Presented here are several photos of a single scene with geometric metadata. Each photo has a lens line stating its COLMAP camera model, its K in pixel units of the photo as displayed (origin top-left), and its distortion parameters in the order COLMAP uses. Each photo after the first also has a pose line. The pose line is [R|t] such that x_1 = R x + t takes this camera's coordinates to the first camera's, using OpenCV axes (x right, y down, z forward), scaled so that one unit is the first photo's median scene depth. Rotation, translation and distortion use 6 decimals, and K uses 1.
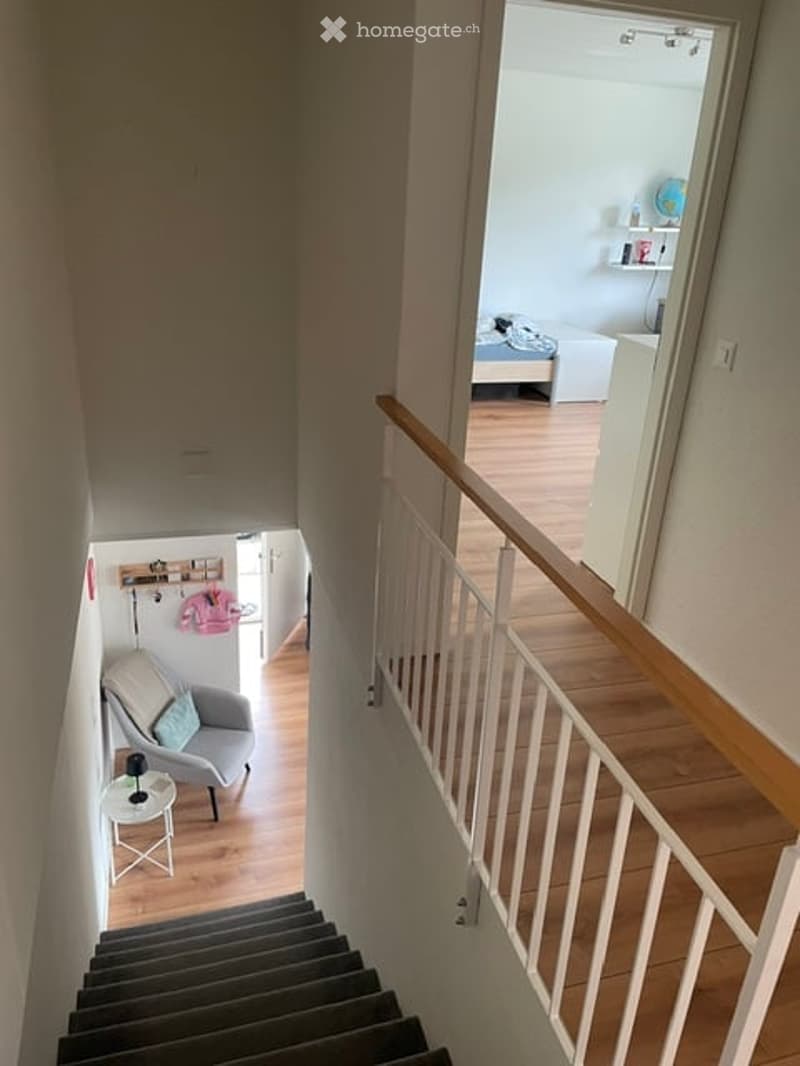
lens RADIAL K [[803.5, 0, 400.0], [0, 803.5, 533.0], [0, 0, 1]] dist [0.074794, -0.097829]
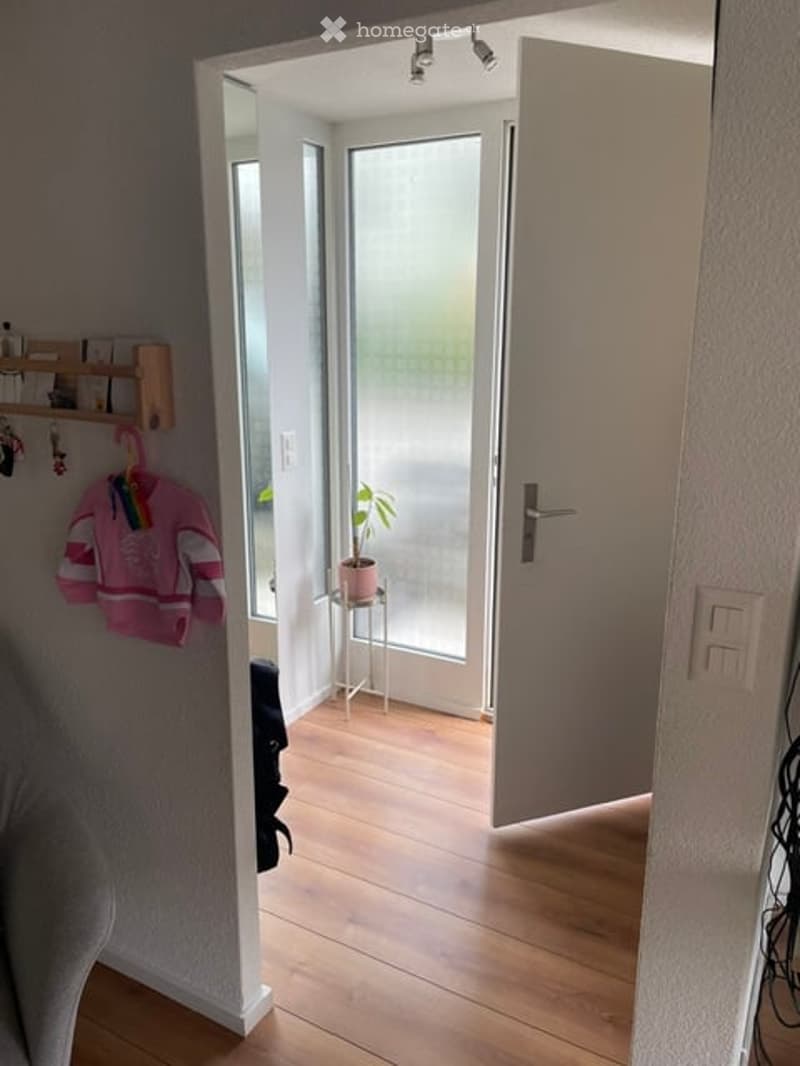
lens RADIAL K [[803.5, 0, 400.0], [0, 803.5, 533.0], [0, 0, 1]] dist [0.074794, -0.097829]
pose [[0.708443, 0.123445, -0.694888, 0.026598], [-0.258050, 0.961718, -0.092237, 0.094090], [0.656900, 0.244661, 0.713178, 0.863134]]
